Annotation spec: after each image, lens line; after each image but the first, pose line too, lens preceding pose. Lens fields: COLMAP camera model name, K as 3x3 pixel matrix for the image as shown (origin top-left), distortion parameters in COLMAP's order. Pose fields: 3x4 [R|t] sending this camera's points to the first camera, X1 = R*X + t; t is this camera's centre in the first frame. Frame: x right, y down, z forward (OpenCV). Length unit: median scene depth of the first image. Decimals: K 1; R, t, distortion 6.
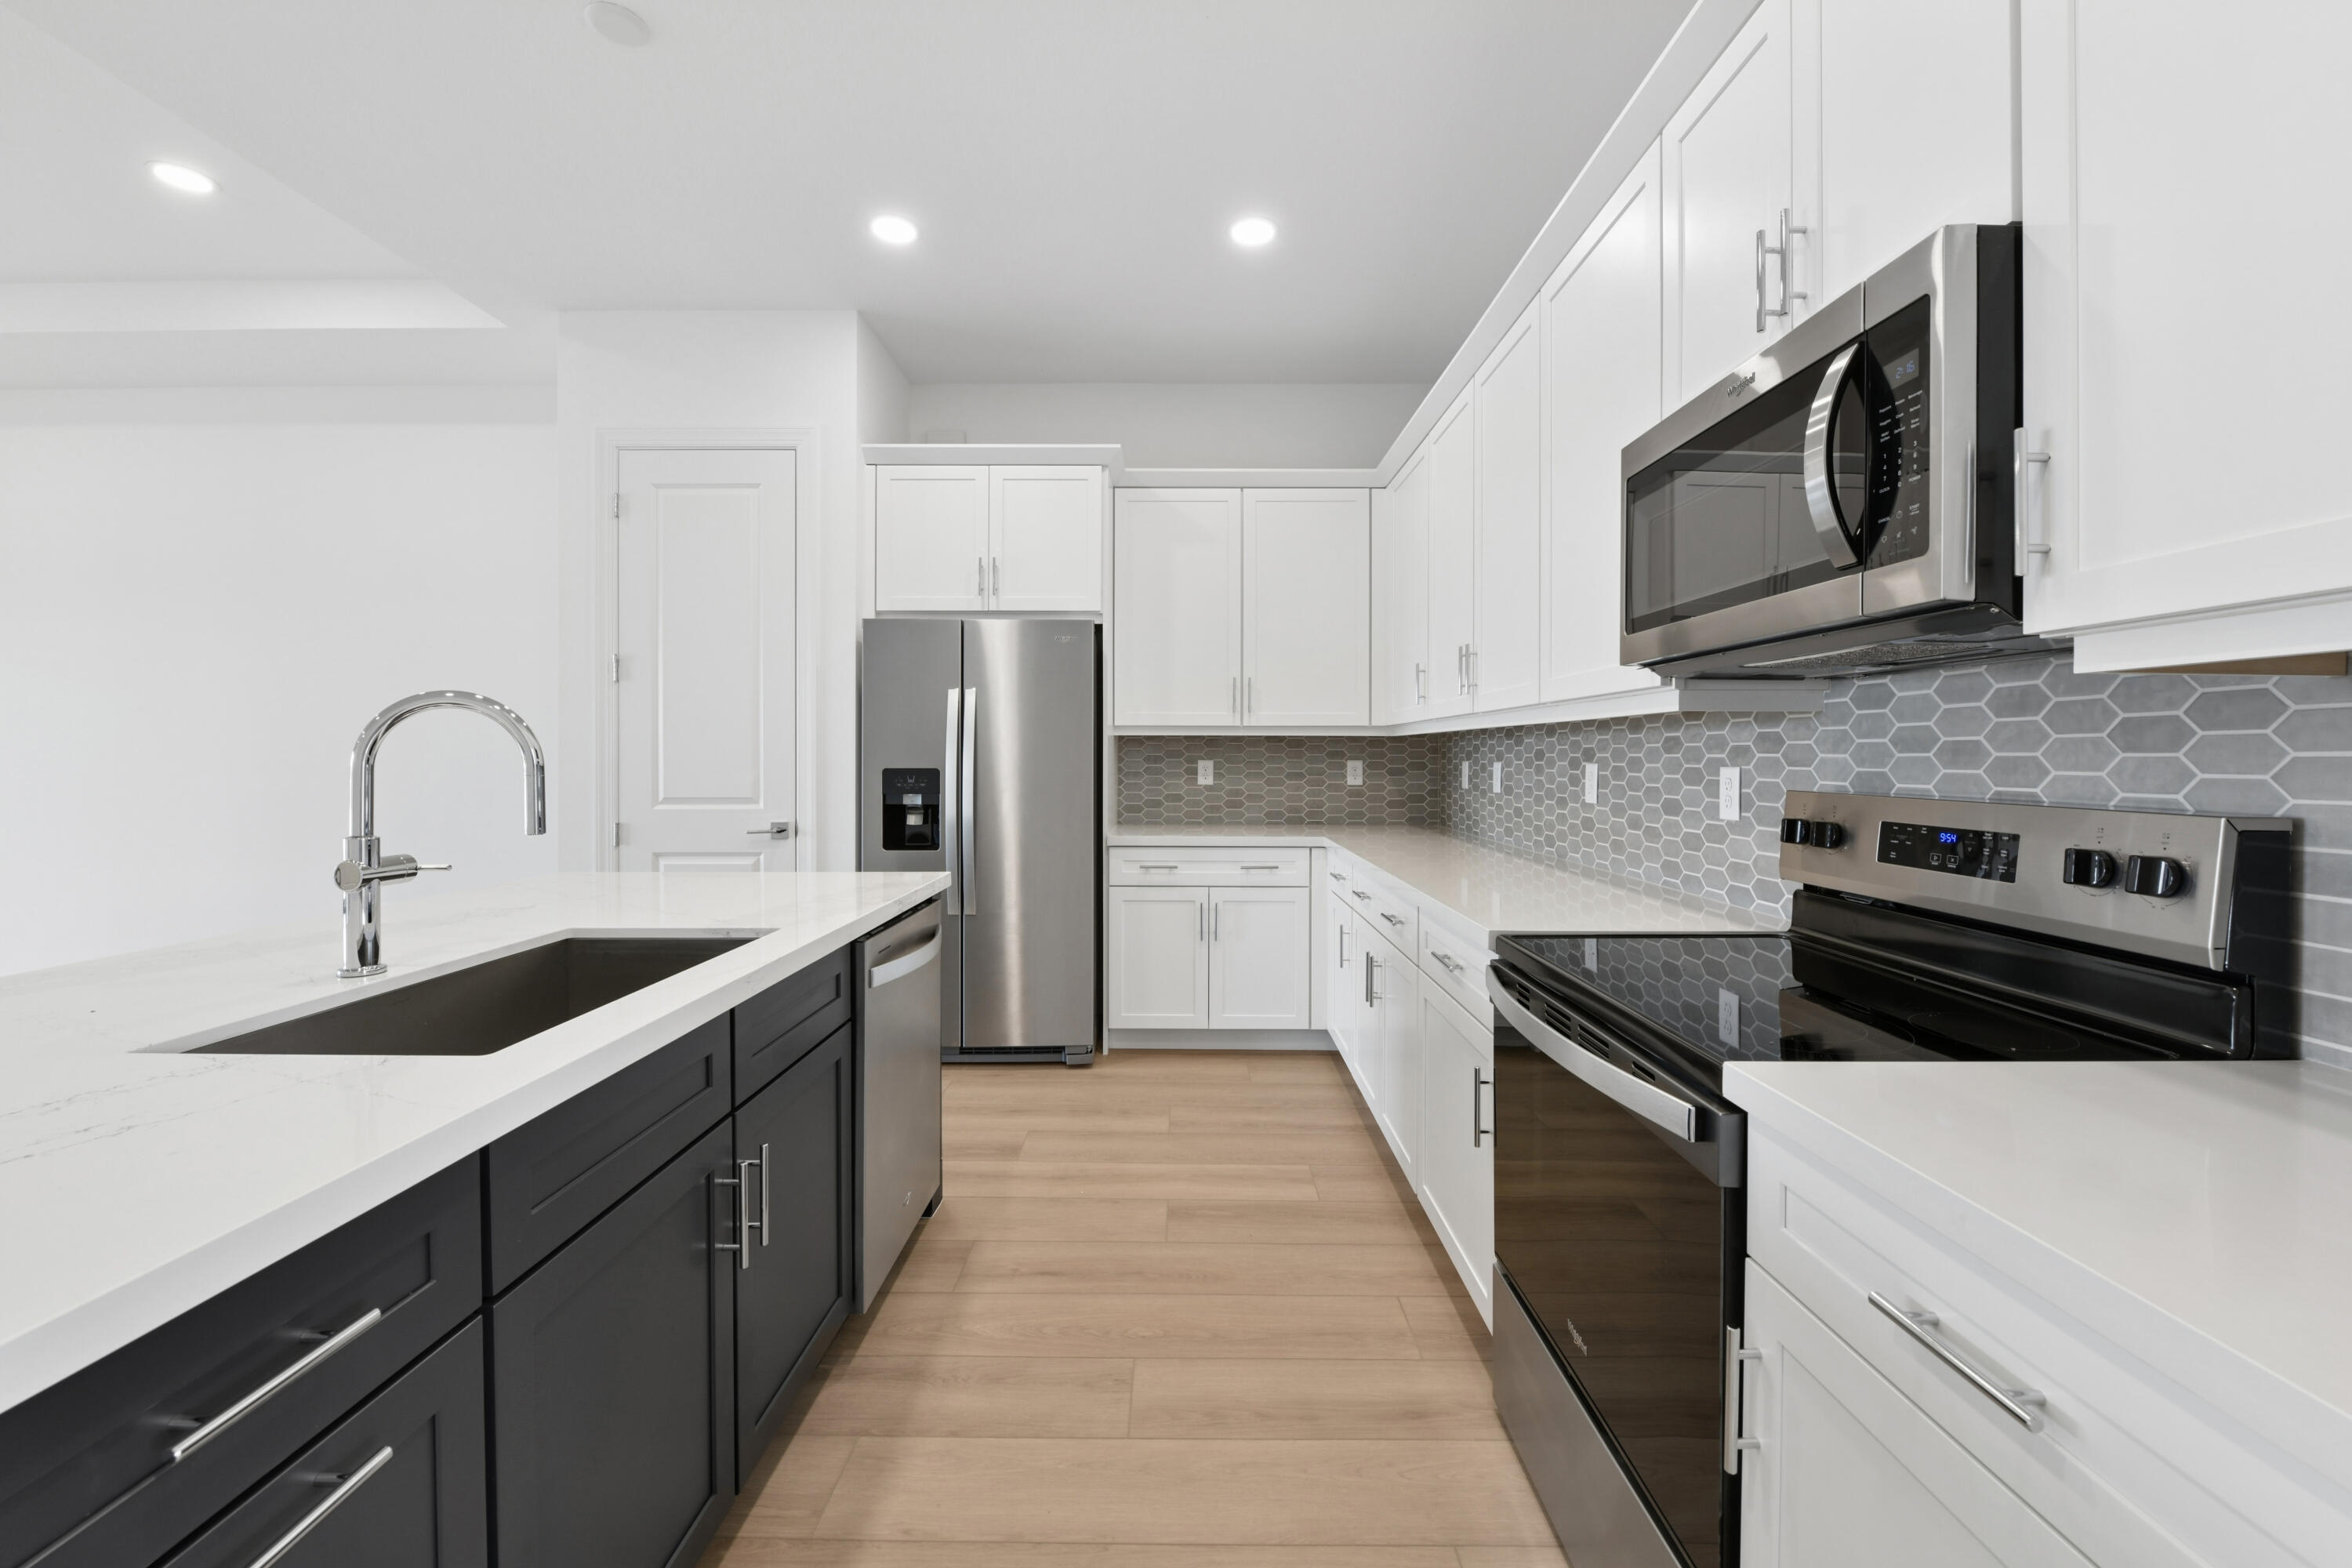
lens RADIAL K [[933.4, 0, 1168.6], [0, 933.4, 771.7], [0, 0, 1]] dist [-0.009677, -0.000308]
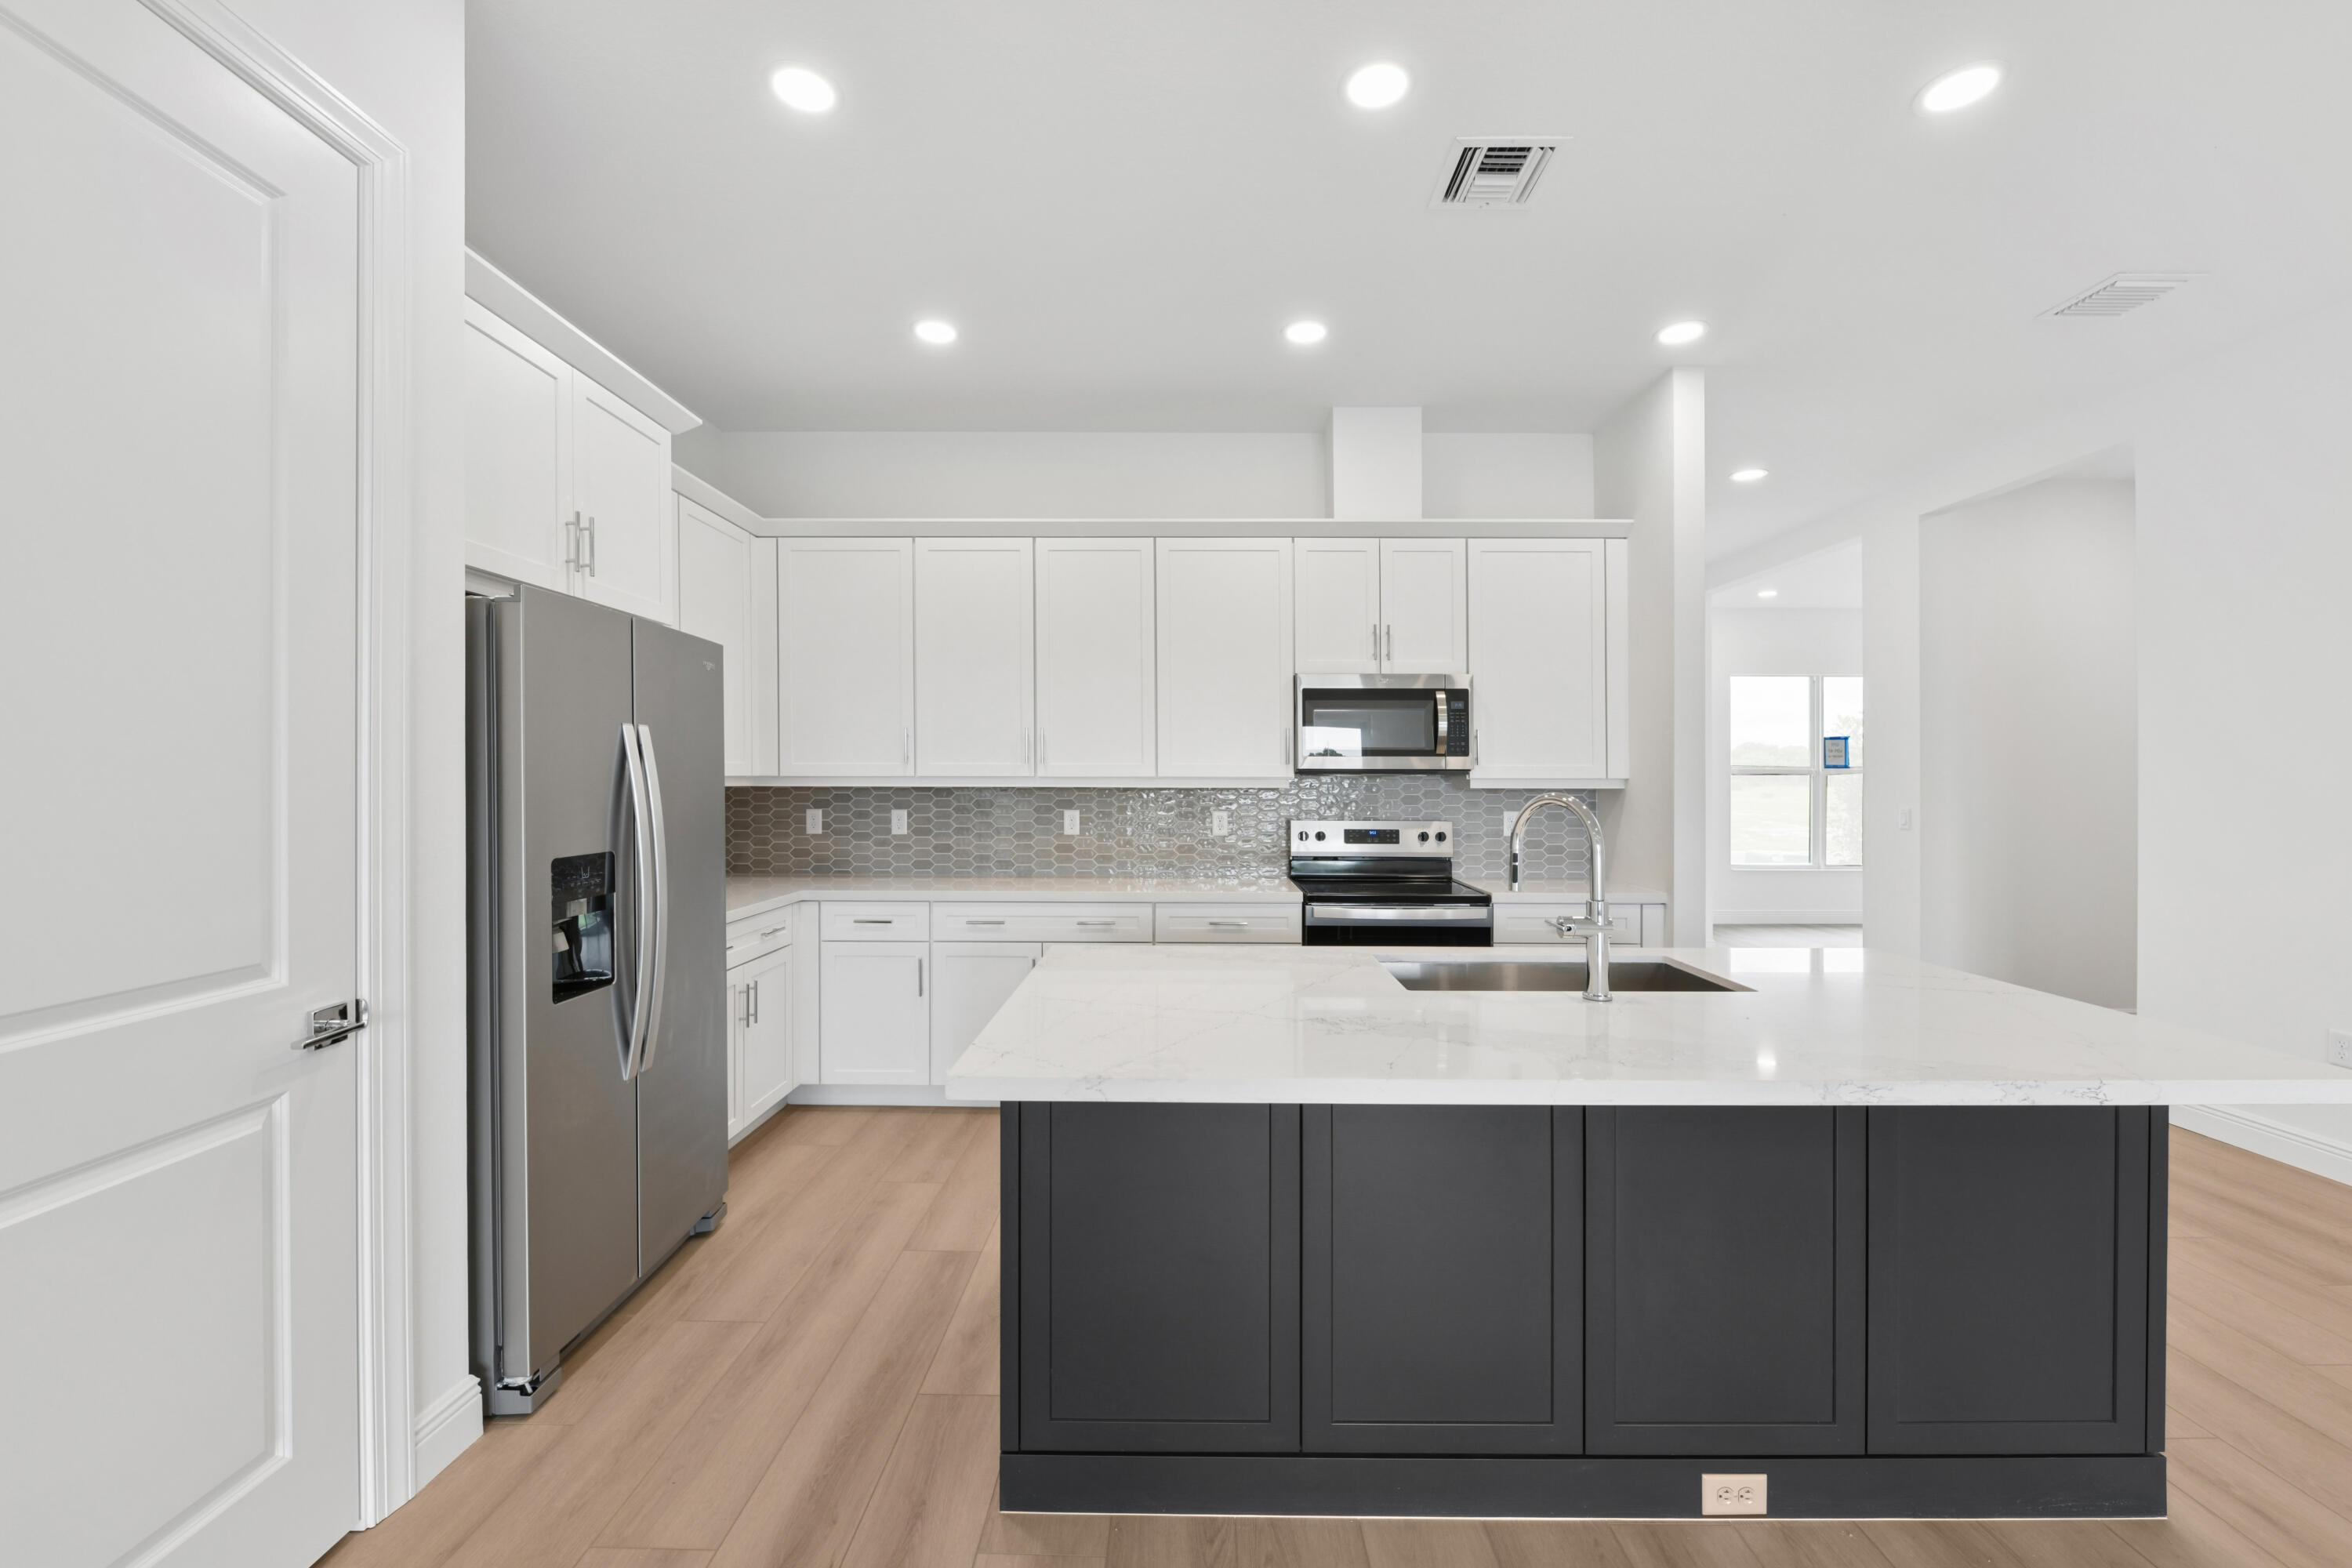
lens RADIAL K [[933.4, 0, 1183.2], [0, 933.4, 784.0], [0, 0, 1]] dist [-0.009677, -0.000308]
pose [[-0.009064, -0.007883, 0.999928, -0.897626], [0.010525, 0.999913, 0.007978, -0.050279], [-0.999904, 0.010597, -0.008980, 0.650747]]
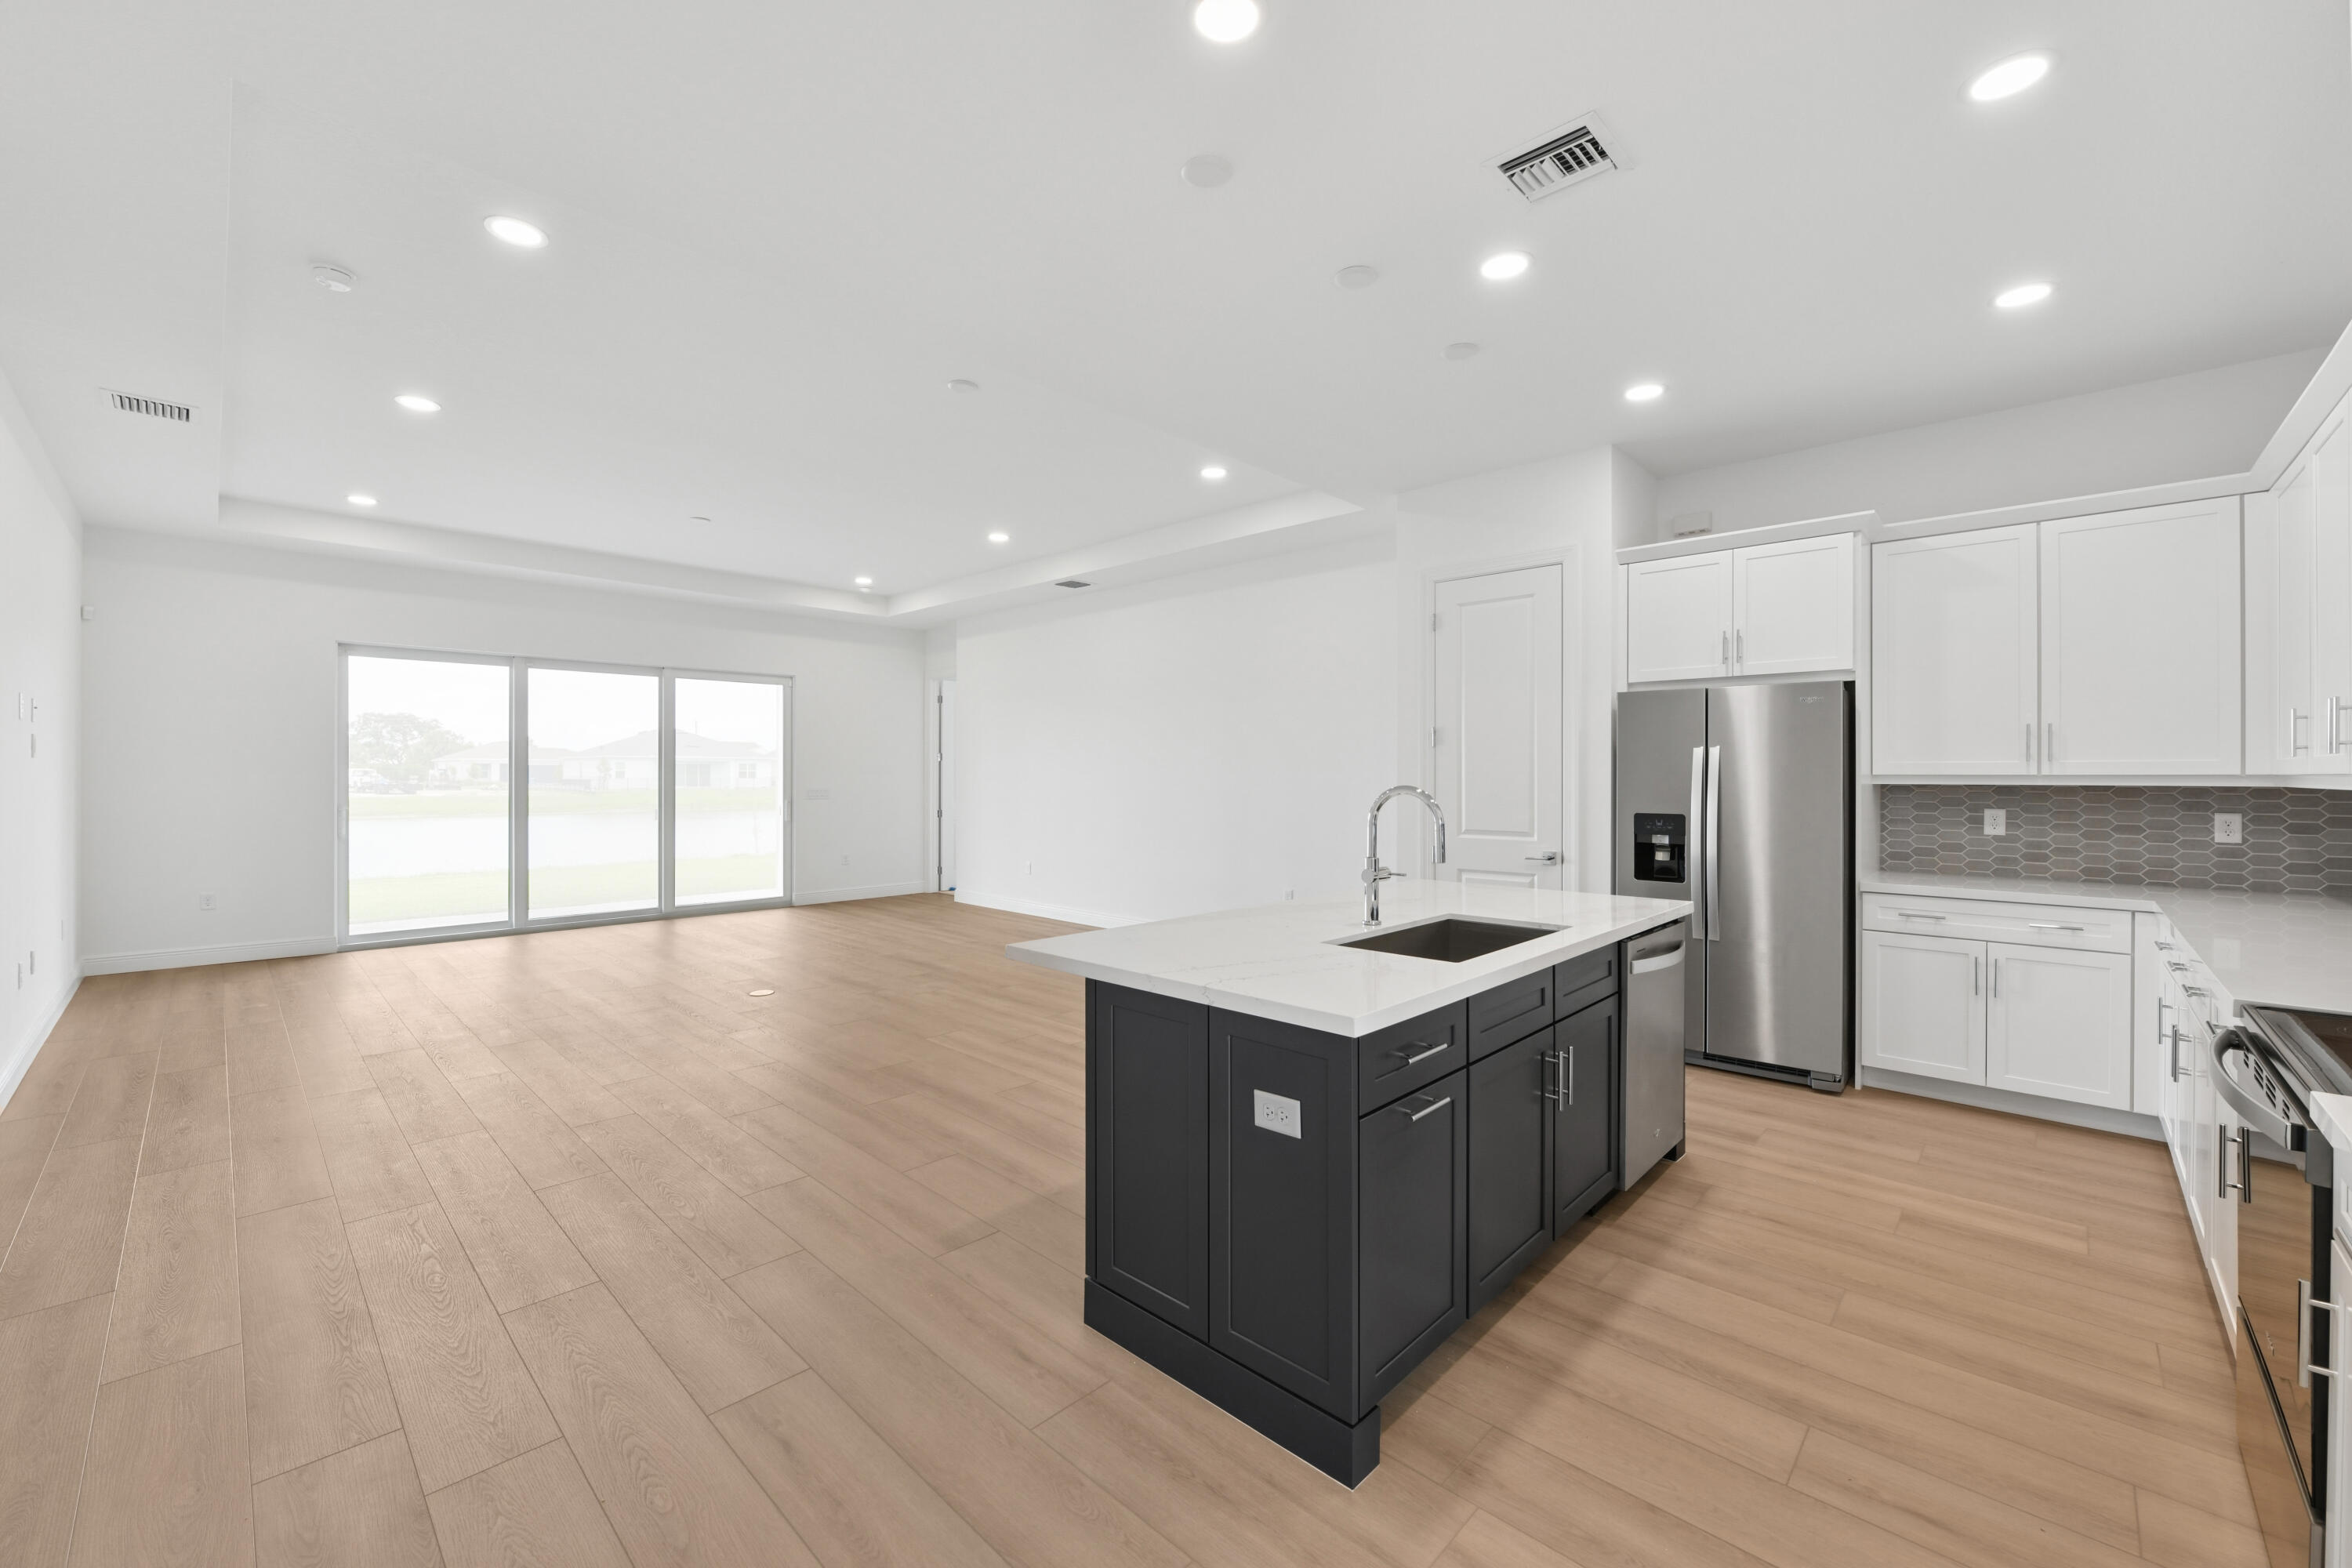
lens RADIAL K [[933.4, 0, 1170.4], [0, 933.4, 766.6], [0, 0, 1]] dist [-0.009677, -0.000308]
pose [[0.731767, -0.005571, -0.681532, 0.087324], [-0.011512, 0.999723, -0.020532, -0.033946], [0.681458, 0.022870, 0.731500, -0.333432]]
